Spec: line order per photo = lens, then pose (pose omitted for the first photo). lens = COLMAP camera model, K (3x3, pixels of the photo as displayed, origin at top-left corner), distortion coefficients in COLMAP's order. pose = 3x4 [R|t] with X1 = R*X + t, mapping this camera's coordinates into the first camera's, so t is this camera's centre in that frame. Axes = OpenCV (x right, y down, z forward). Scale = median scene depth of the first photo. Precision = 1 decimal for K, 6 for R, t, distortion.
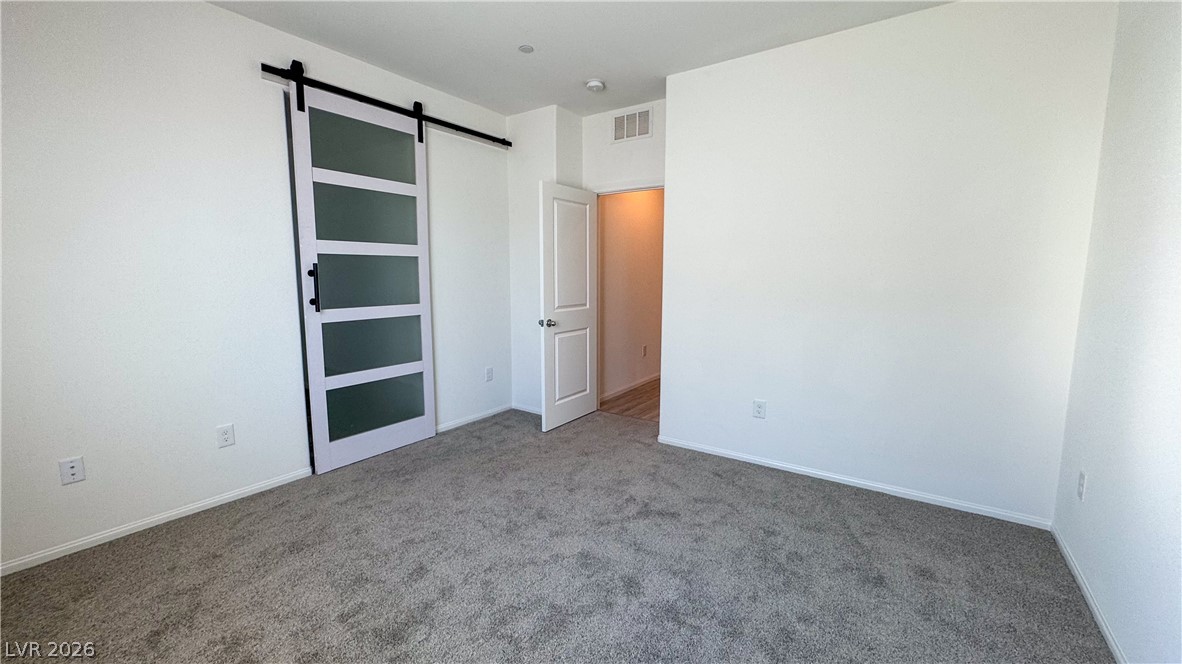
lens RADIAL K [[473.1, 0, 591.1], [0, 473.1, 328.6], [0, 0, 1]] dist [-0.002615, 0.000427]
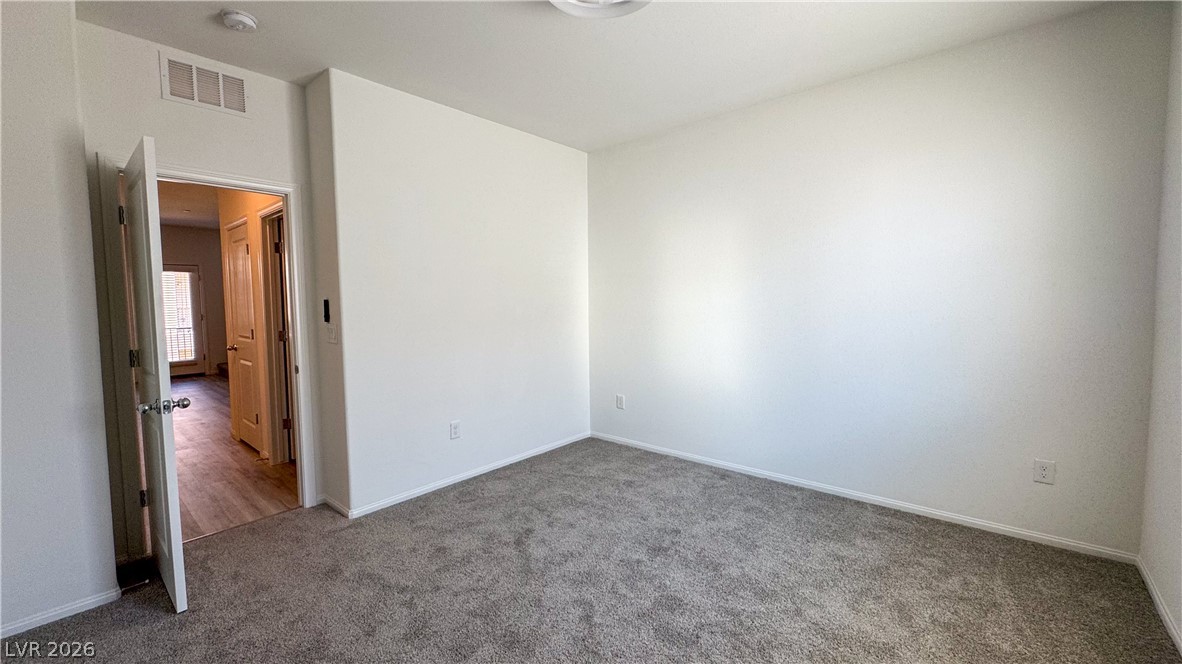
lens RADIAL K [[473.1, 0, 591.1], [0, 473.1, 328.6], [0, 0, 1]] dist [-0.002615, 0.000427]
pose [[0.106986, -0.065426, 0.992106, -0.675590], [0.130378, 0.990140, 0.051236, -0.074811], [-0.985675, 0.123868, 0.114461, 0.554546]]
